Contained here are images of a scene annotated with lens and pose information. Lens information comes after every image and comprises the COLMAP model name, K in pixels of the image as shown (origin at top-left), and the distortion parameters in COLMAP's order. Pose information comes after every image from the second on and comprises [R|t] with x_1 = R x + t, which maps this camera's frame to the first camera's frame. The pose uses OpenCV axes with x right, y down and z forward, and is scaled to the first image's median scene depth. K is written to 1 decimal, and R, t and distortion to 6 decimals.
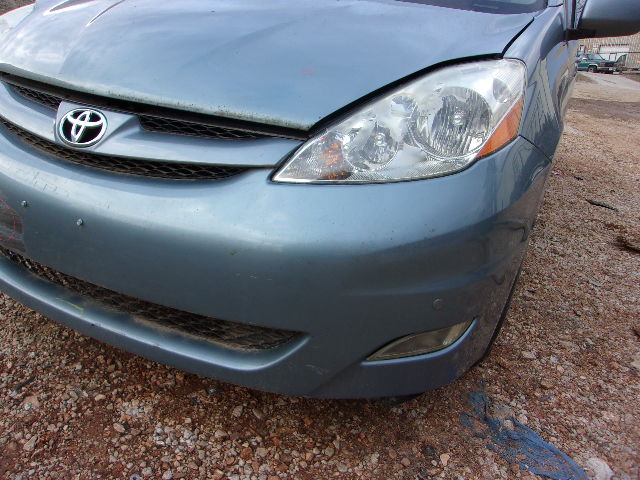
lens RADIAL K [[503.4, 0, 320.0], [0, 503.4, 240.0], [0, 0, 1]] dist [-0.005154, 0.017458]
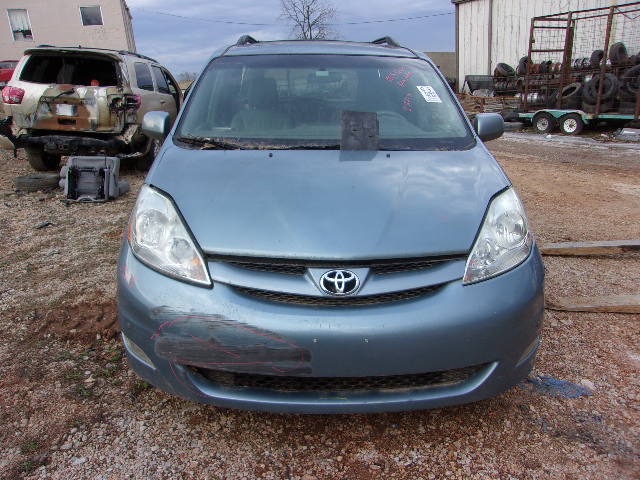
lens RADIAL K [[503.4, 0, 320.0], [0, 503.4, 240.0], [0, 0, 1]] dist [-0.005154, 0.017458]
pose [[0.878637, -0.225666, 0.420800, -1.150831], [0.252514, 0.967557, -0.008373, -0.352396], [-0.405258, 0.113615, 0.907115, -0.419848]]
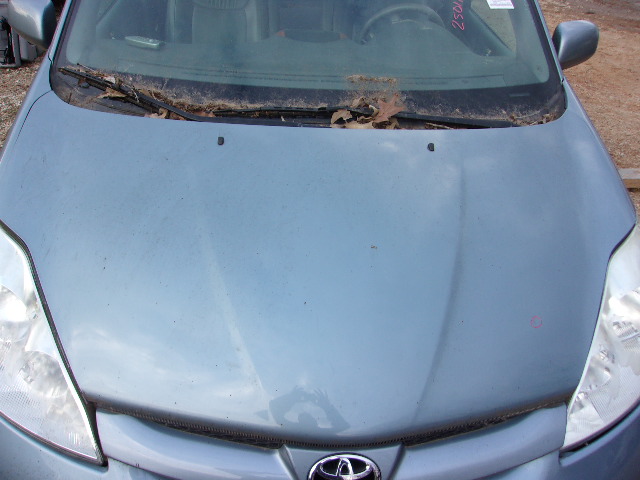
lens RADIAL K [[503.4, 0, 320.0], [0, 503.4, 240.0], [0, 0, 1]] dist [-0.005154, 0.017458]
pose [[0.867426, -0.329842, 0.372526, -0.685255], [0.210870, 0.921834, 0.325201, -0.869345], [-0.450672, -0.203533, 0.869177, 0.360575]]
